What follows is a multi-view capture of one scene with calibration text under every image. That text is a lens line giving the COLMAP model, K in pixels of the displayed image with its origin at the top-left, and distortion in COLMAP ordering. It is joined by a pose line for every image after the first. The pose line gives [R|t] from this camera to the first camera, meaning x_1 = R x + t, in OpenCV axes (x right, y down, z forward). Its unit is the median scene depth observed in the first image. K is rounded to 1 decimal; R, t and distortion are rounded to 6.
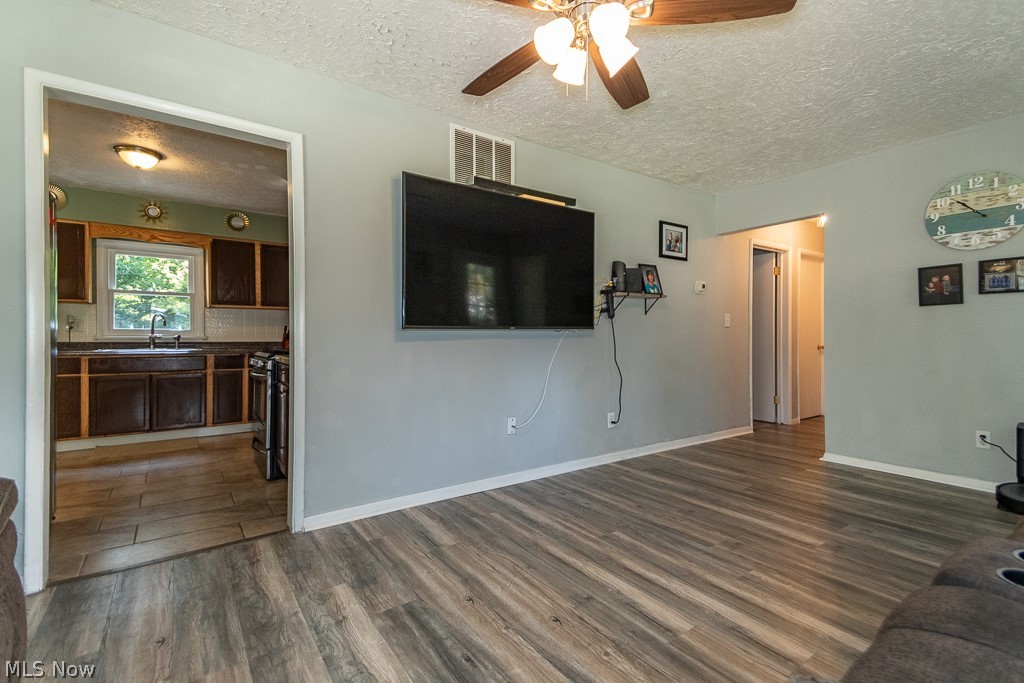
lens RADIAL K [[471.5, 0, 501.8], [0, 471.5, 343.0], [0, 0, 1]] dist [0.031829, -0.001040]
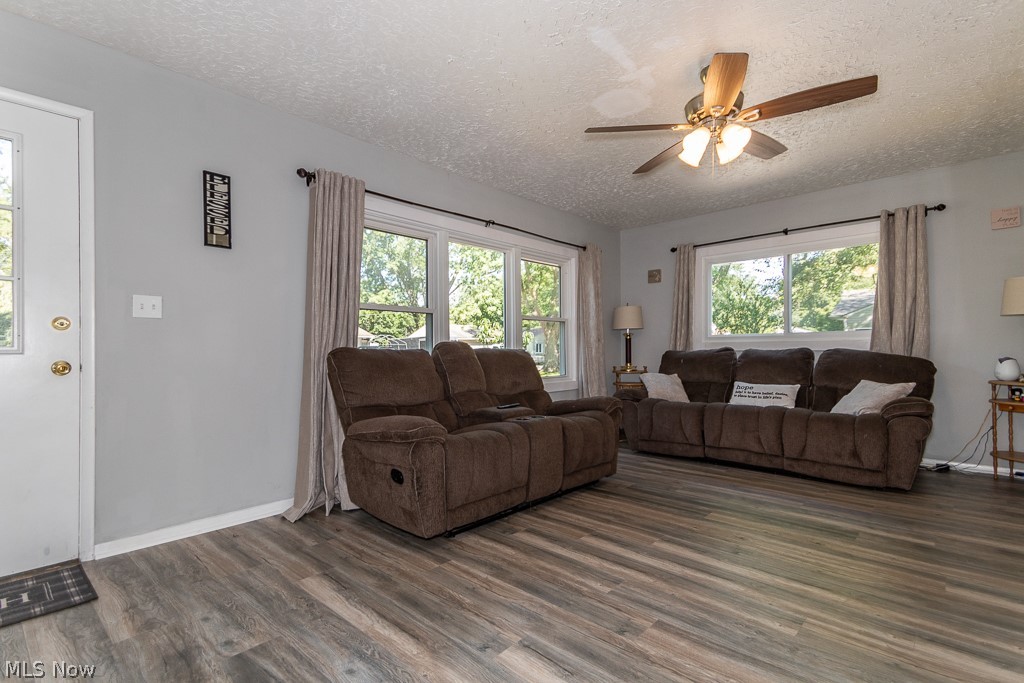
lens RADIAL K [[471.5, 0, 501.8], [0, 471.5, 343.0], [0, 0, 1]] dist [0.031829, -0.001040]
pose [[-0.979400, 0.007246, -0.201802, 0.913118], [0.007237, 0.999974, 0.000783, -0.004703], [0.201802, -0.000694, -0.979426, 1.873230]]
